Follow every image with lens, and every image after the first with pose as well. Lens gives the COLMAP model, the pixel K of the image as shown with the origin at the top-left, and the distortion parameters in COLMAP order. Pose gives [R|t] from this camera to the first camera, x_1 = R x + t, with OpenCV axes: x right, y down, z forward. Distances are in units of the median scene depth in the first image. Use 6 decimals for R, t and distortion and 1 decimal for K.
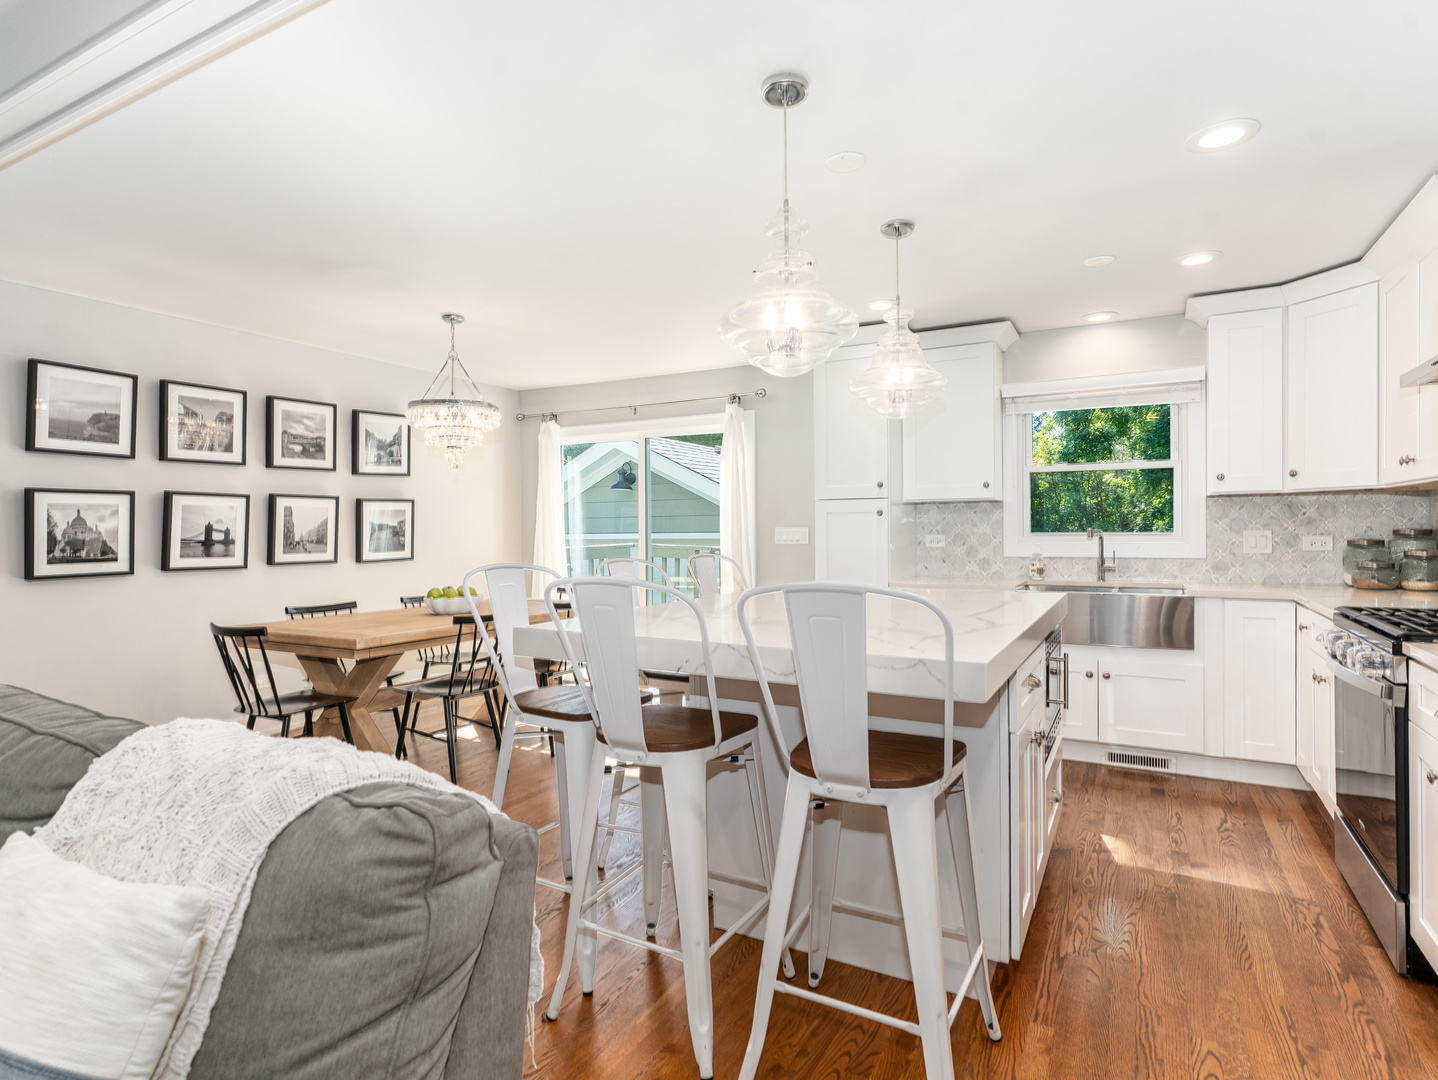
lens RADIAL K [[774.9, 0, 722.8], [0, 774.9, 528.9], [0, 0, 1]] dist [0.001370, 0.001009]
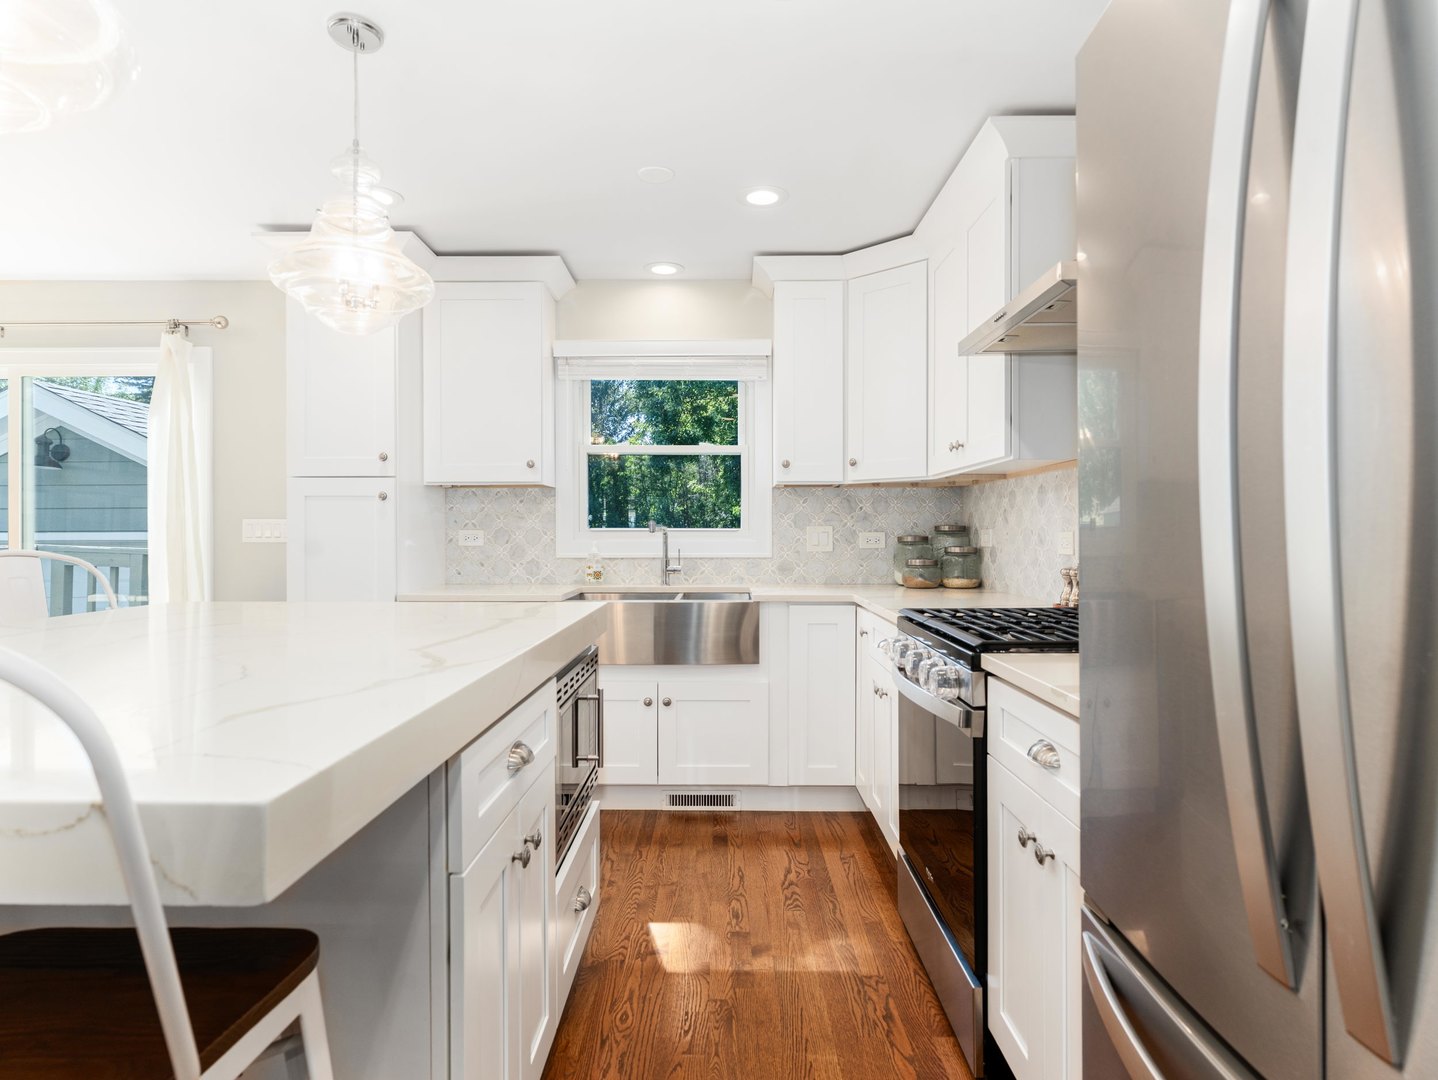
lens RADIAL K [[821.6, 0, 715.2], [0, 821.6, 509.1], [0, 0, 1]] dist [-0.002921, -0.000288]
pose [[0.884361, 0.020890, 0.466335, 0.134855], [-0.005899, 0.999418, -0.033584, 0.015877], [-0.466766, 0.026949, 0.883970, 0.211003]]
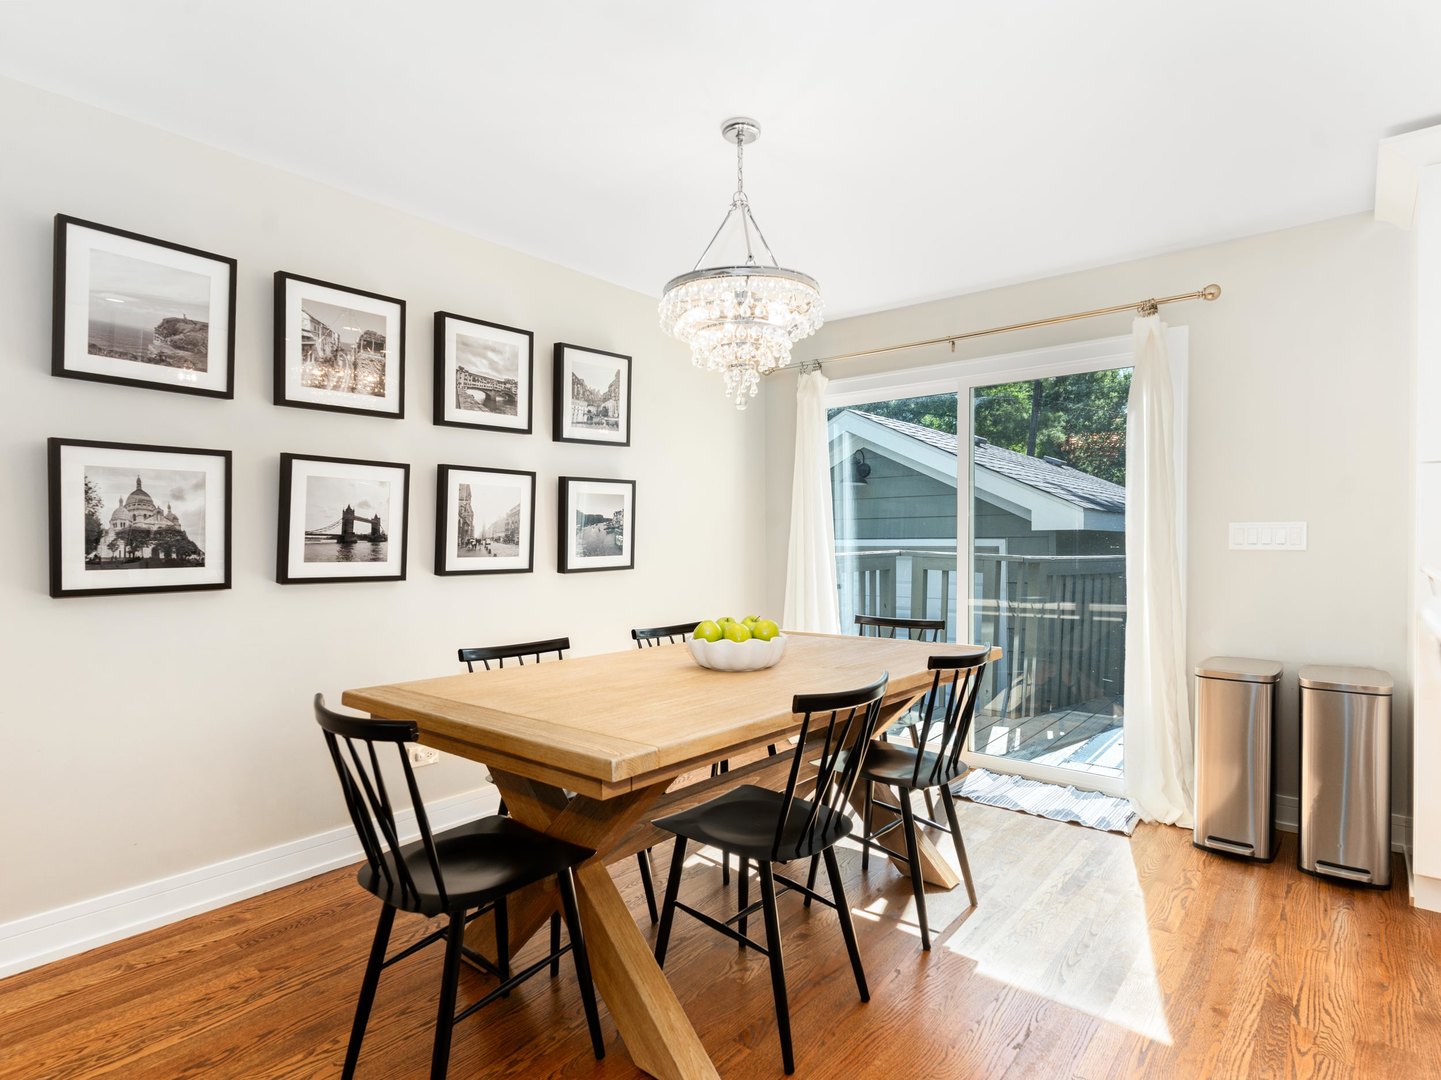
lens RADIAL K [[762.2, 0, 720.5], [0, 762.2, 540.0], [0, 0, 1]] dist [0.003062, 0.000362]
pose [[0.981855, 0.005069, -0.189563, -0.263737], [-0.005103, 0.999987, 0.000312, 0.018482], [0.189562, 0.000661, 0.981868, 0.475622]]
